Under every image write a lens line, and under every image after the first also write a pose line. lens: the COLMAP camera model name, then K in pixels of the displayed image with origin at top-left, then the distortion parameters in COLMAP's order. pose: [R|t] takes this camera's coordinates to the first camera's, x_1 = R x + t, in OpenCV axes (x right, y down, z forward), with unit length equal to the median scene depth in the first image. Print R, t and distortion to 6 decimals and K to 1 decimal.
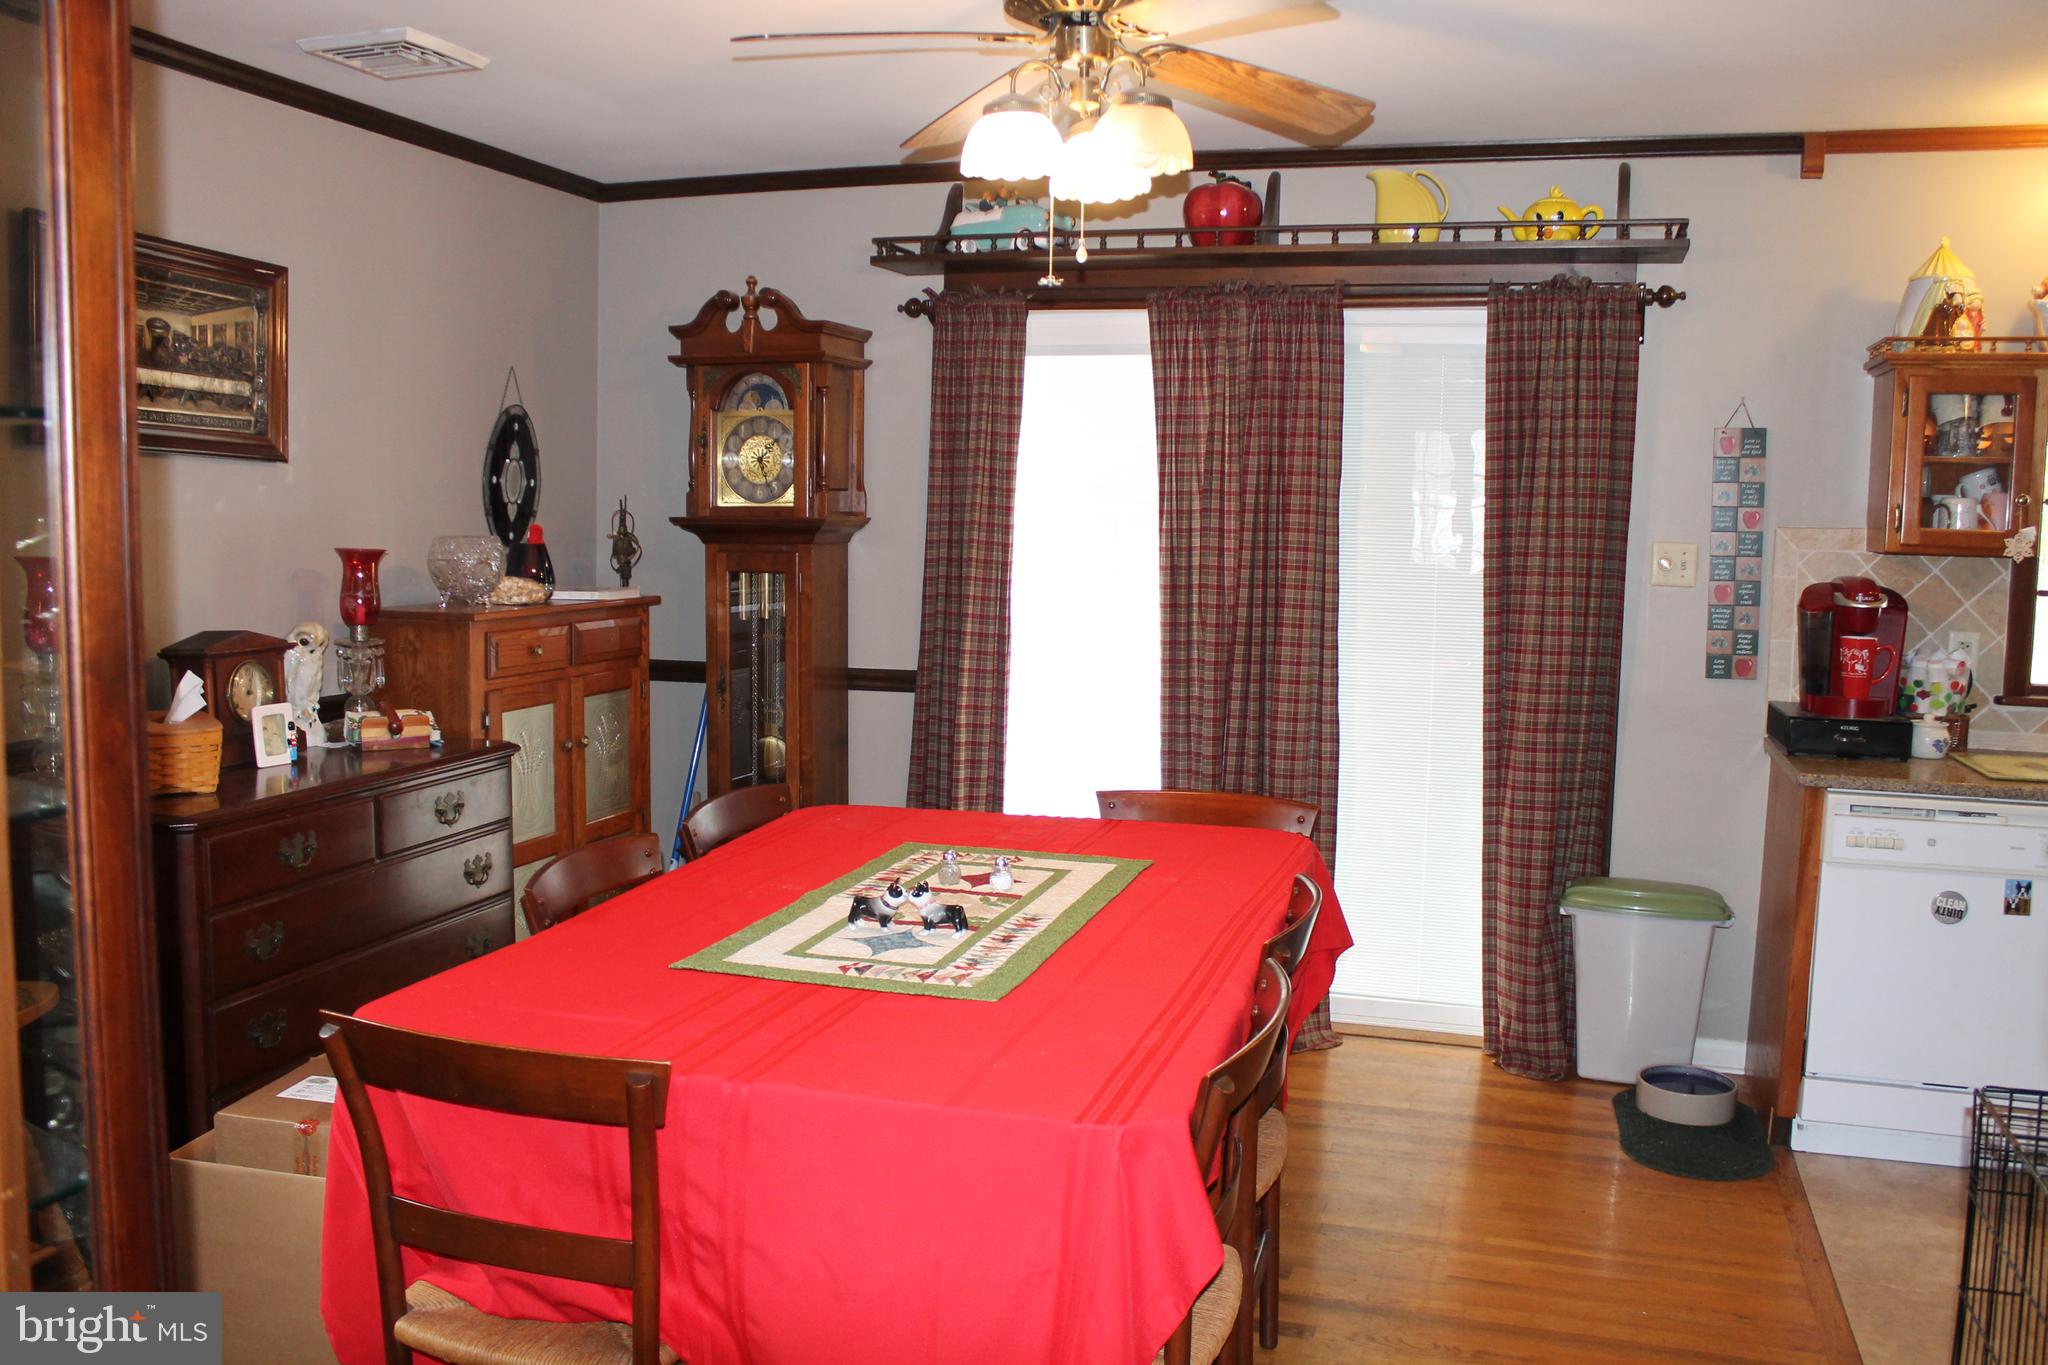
lens RADIAL K [[1722.8, 0, 1024.0], [0, 1722.8, 682.5], [0, 0, 1]] dist [-0.161675, 0.145120]
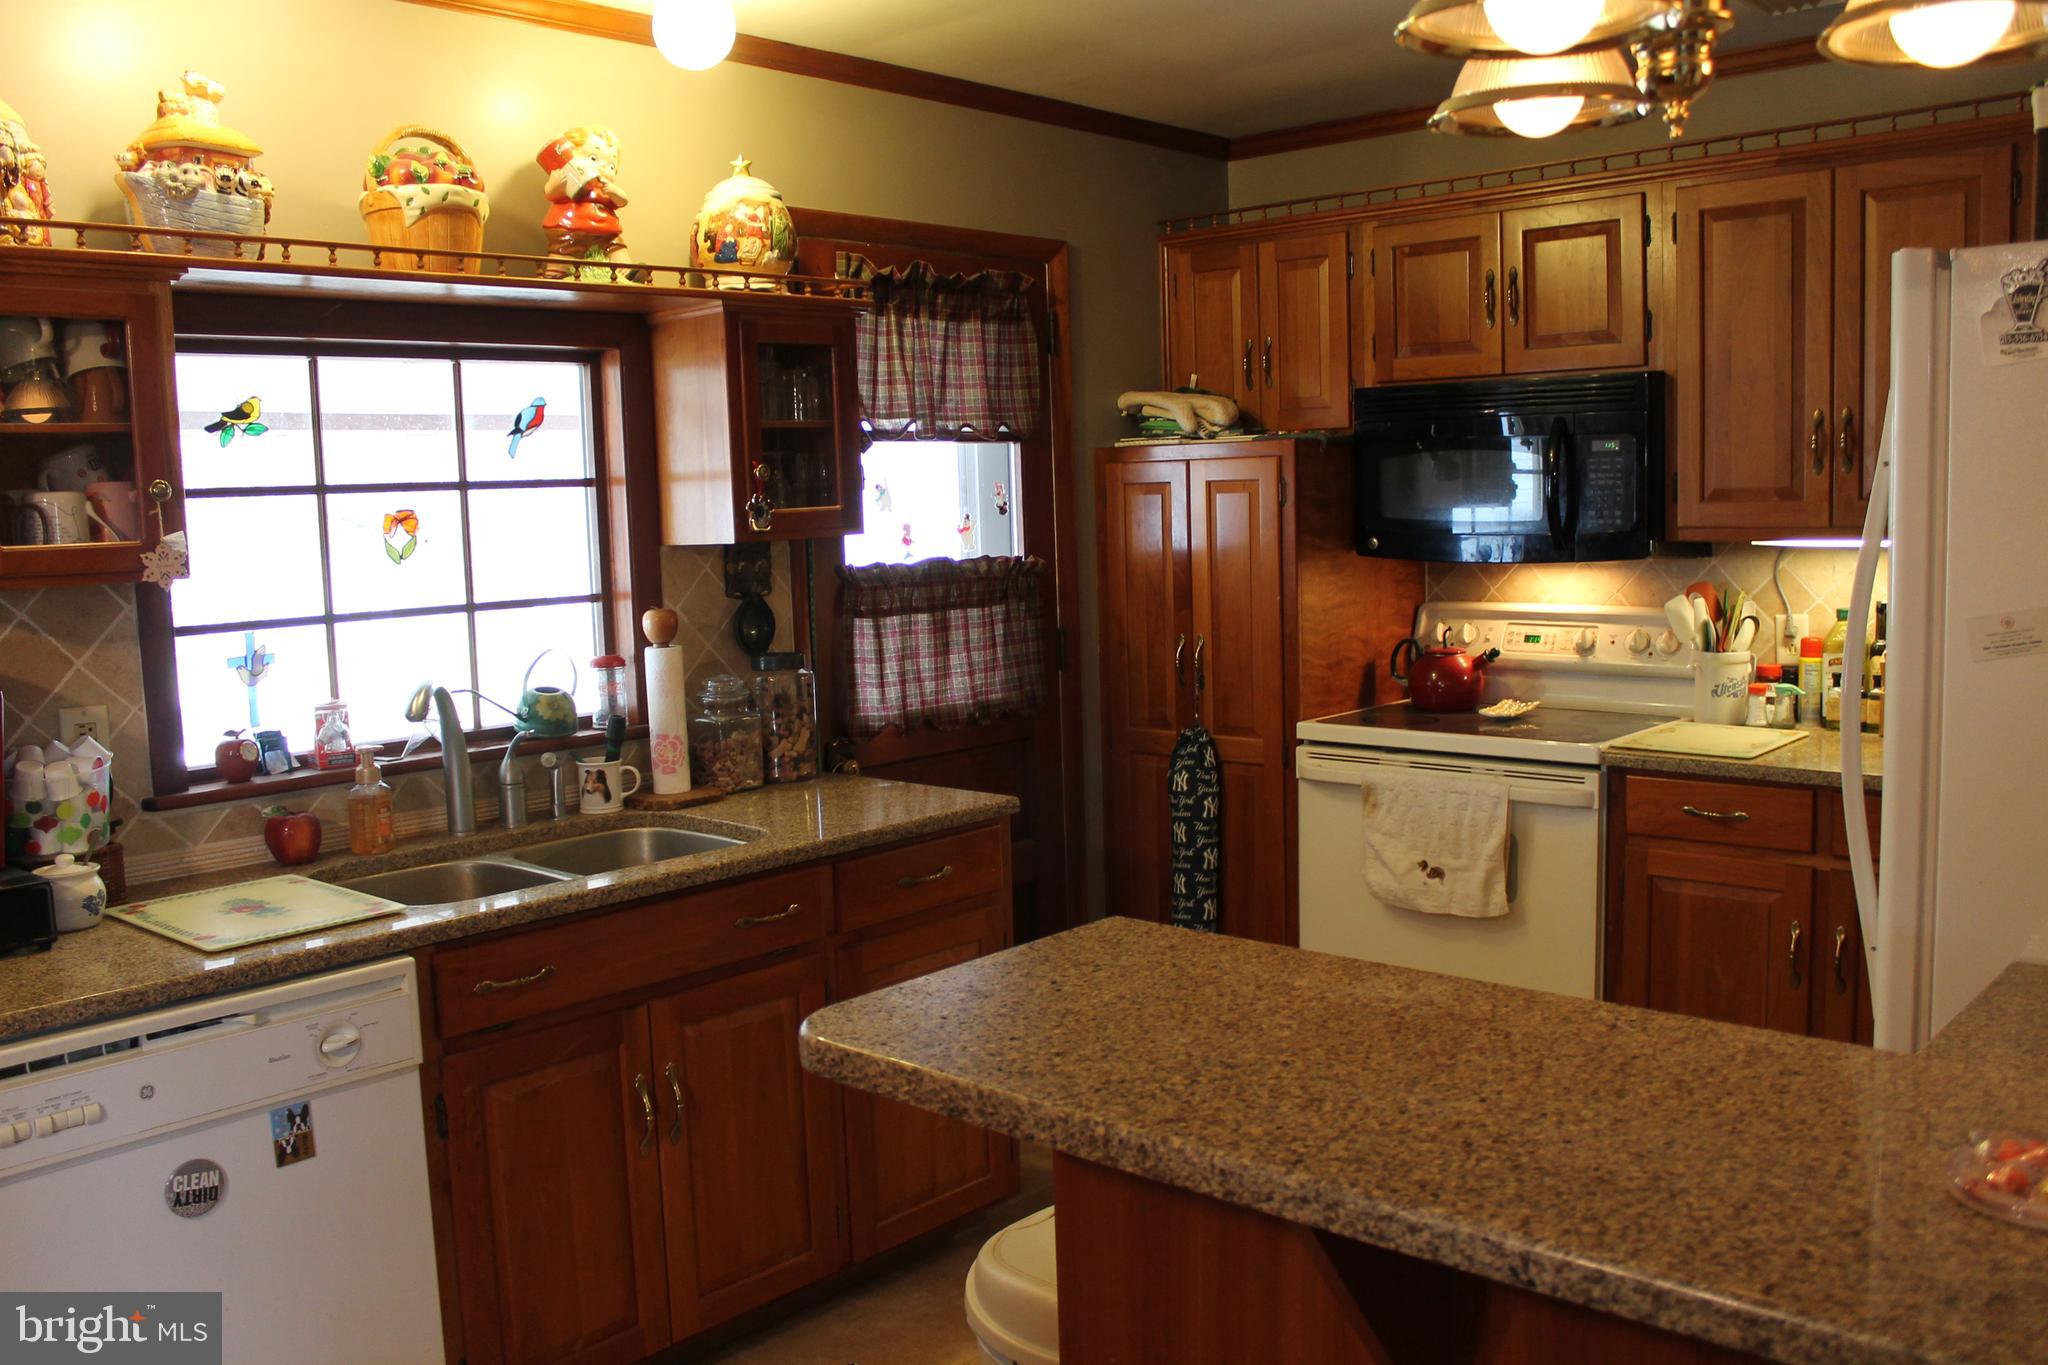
lens RADIAL K [[1711.6, 0, 1015.0], [0, 1711.6, 681.2], [0, 0, 1]] dist [-0.167649, 0.136105]
pose [[0.424251, -0.128074, 0.896442, 0.158662], [0.136679, 0.987663, 0.076422, -0.038394], [-0.895170, 0.090102, 0.436522, 0.403624]]
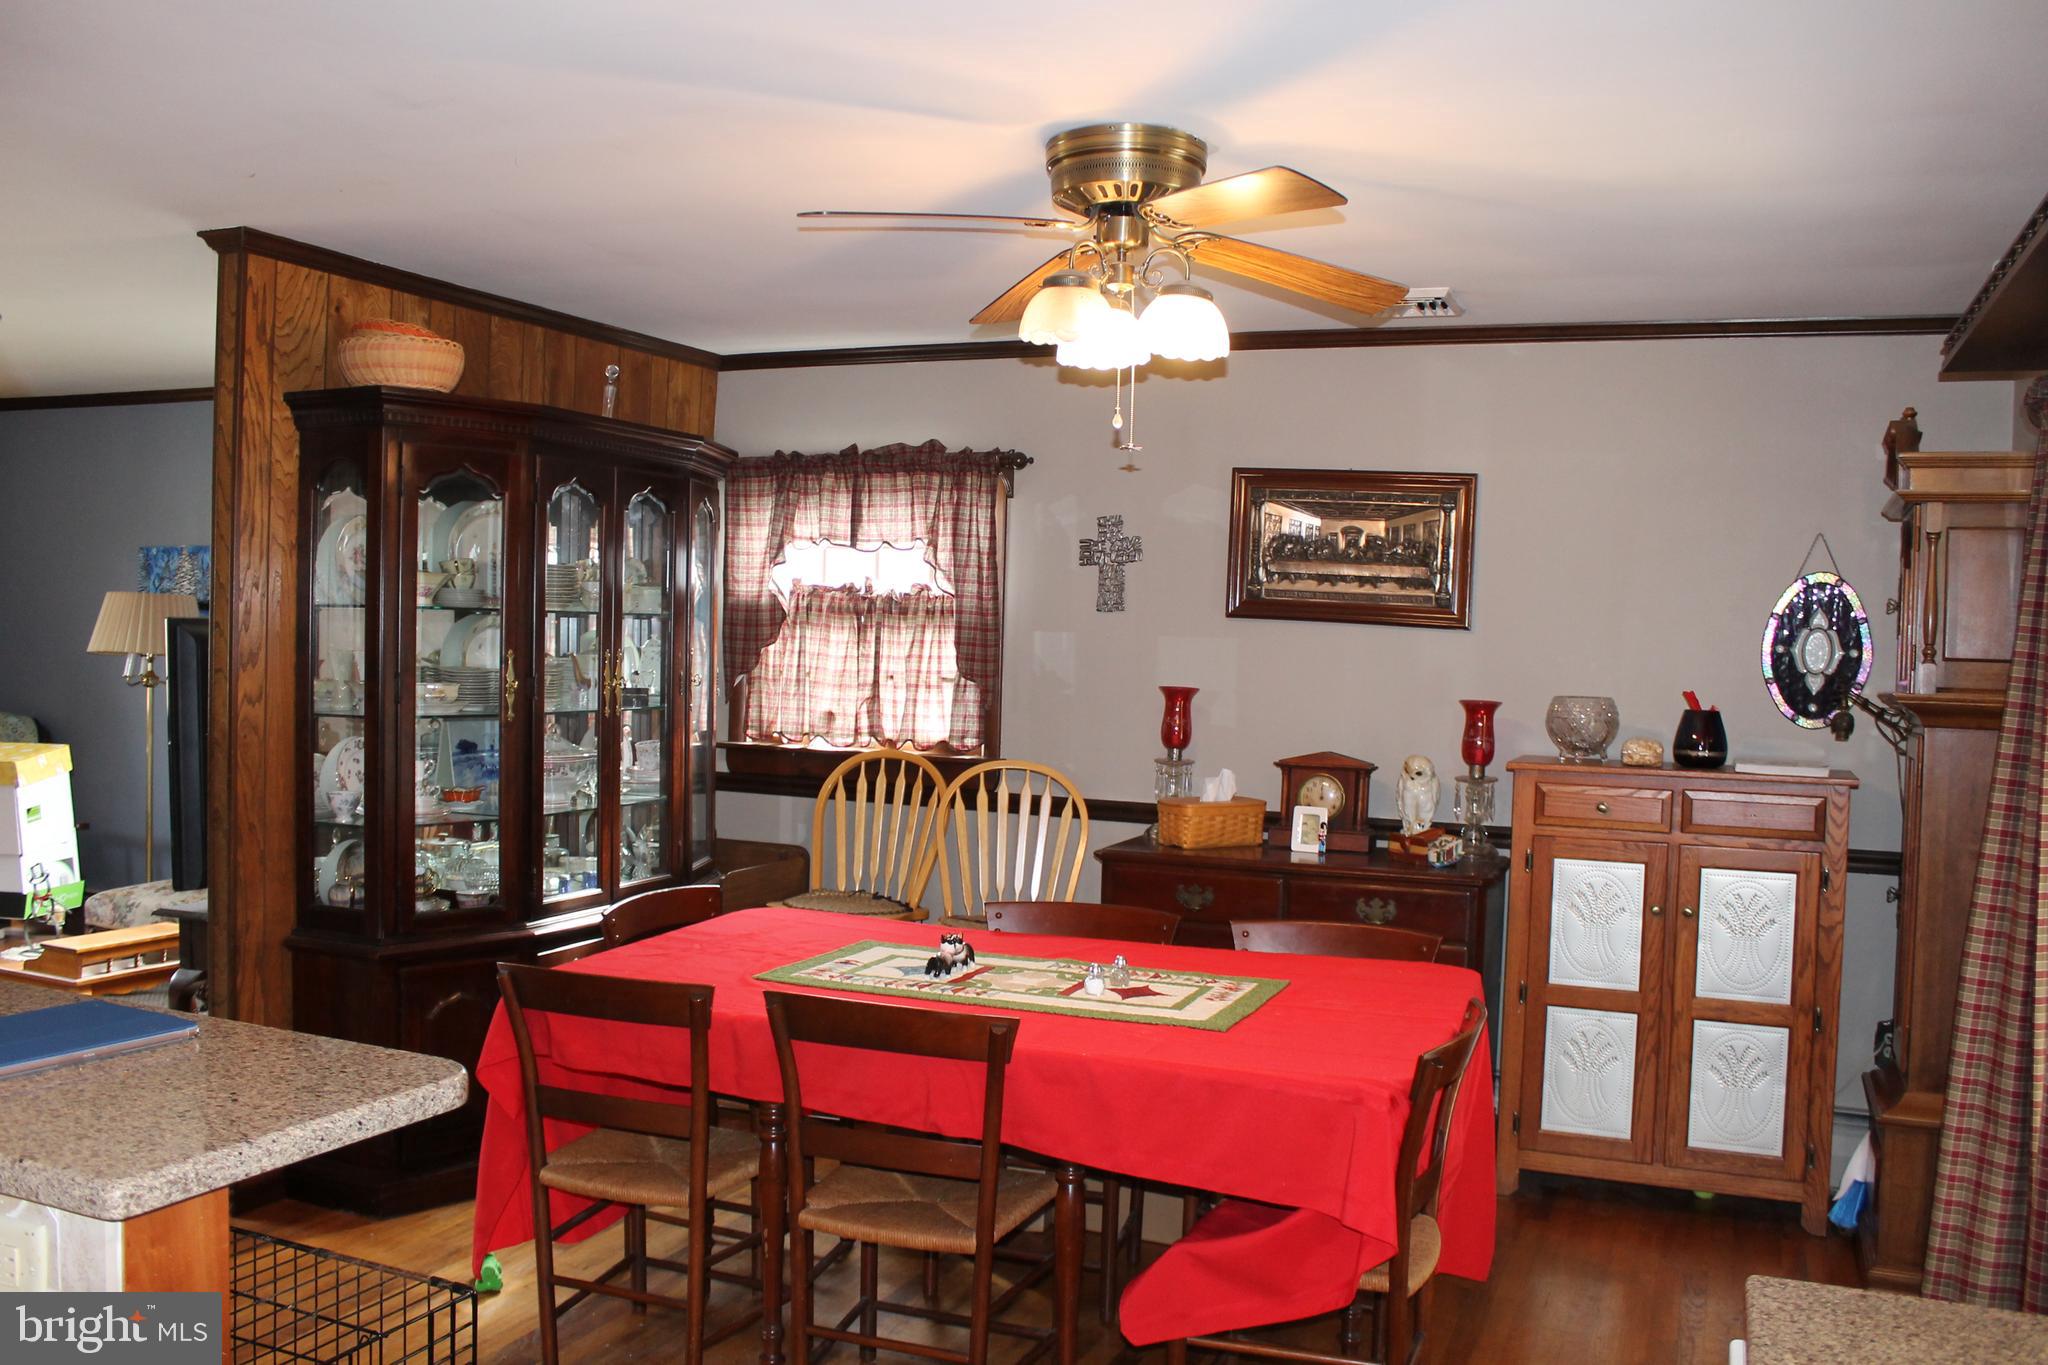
lens RADIAL K [[1722.8, 0, 1024.0], [0, 1722.8, 682.5], [0, 0, 1]] dist [-0.161675, 0.145120]
pose [[-0.089355, 0.007832, -0.995969, 0.768499], [-0.133133, 0.990902, 0.019737, -0.067176], [0.987062, 0.134359, -0.087500, 0.721035]]
